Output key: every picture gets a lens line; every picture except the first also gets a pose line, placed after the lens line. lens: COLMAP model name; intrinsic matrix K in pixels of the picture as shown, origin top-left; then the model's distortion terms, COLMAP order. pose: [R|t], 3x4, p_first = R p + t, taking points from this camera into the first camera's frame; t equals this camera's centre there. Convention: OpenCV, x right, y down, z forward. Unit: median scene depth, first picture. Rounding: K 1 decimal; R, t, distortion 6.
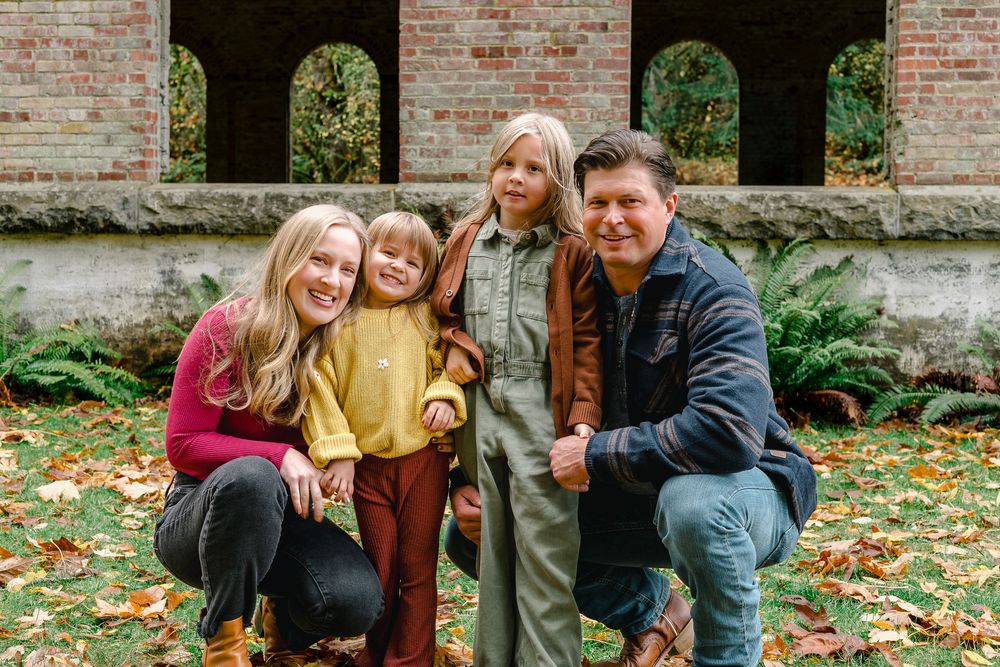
lens RADIAL K [[1446.9, 0, 500.9], [0, 1446.9, 331.9], [0, 0, 1]] dist [-0.021996, 0.000000]
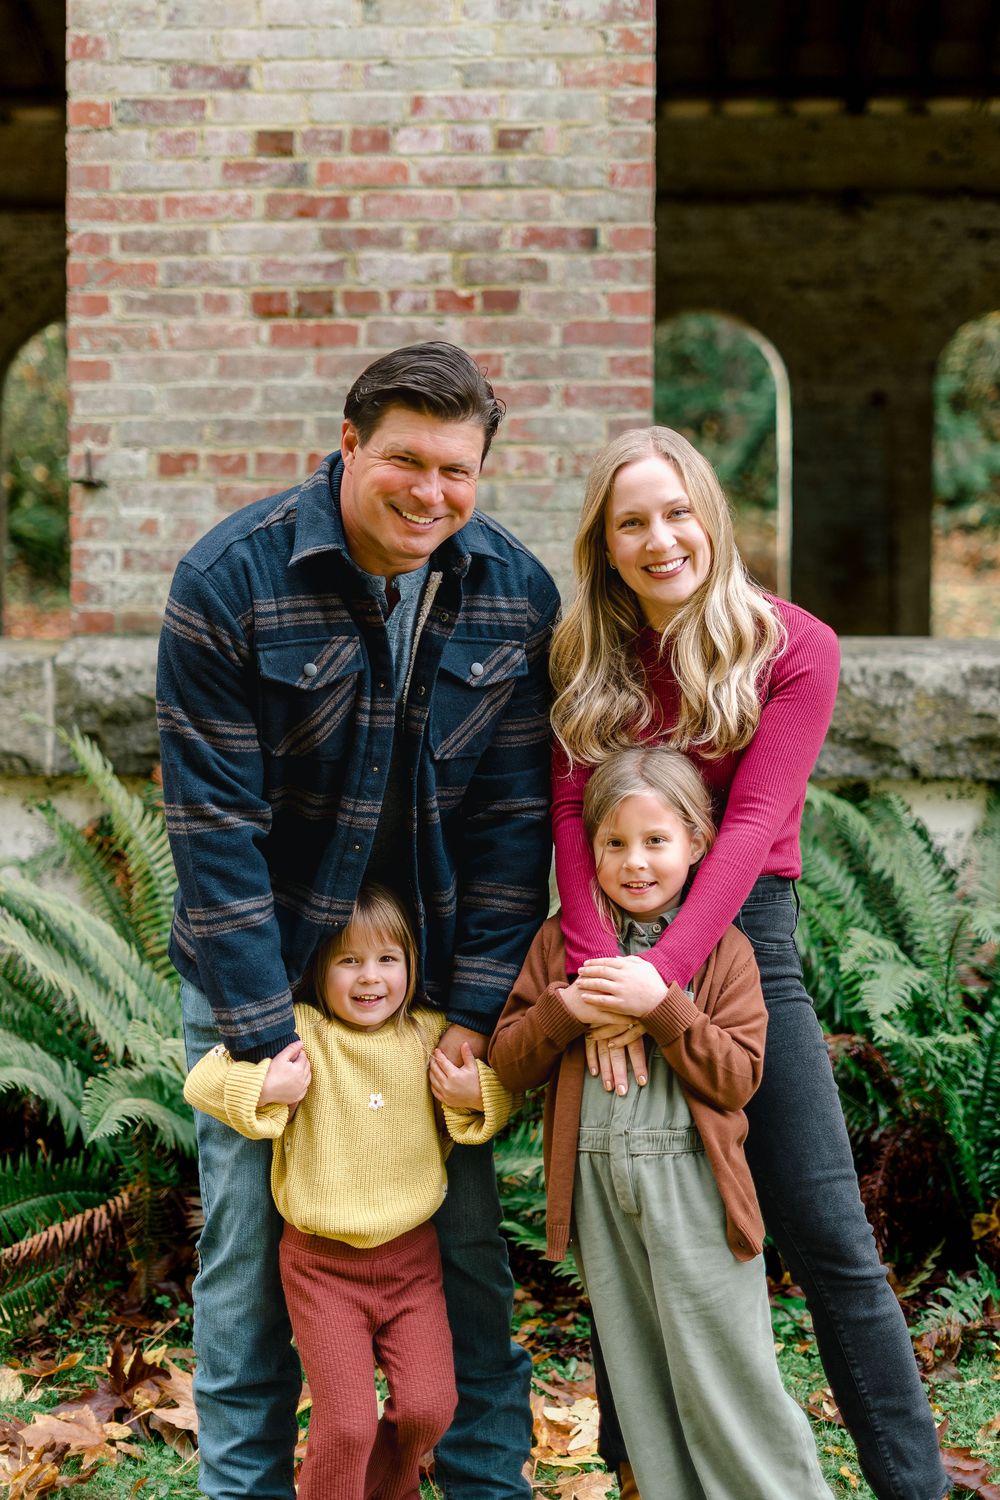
lens RADIAL K [[2170.3, 0, 498.2], [0, 2170.3, 751.5], [0, 0, 1]] dist [-0.021996, 0.000000]
pose [[0.998665, -0.010322, 0.050611, 0.015478], [0.010584, 0.999932, -0.004914, -0.068605], [-0.050557, 0.005443, 0.998706, 0.410508]]
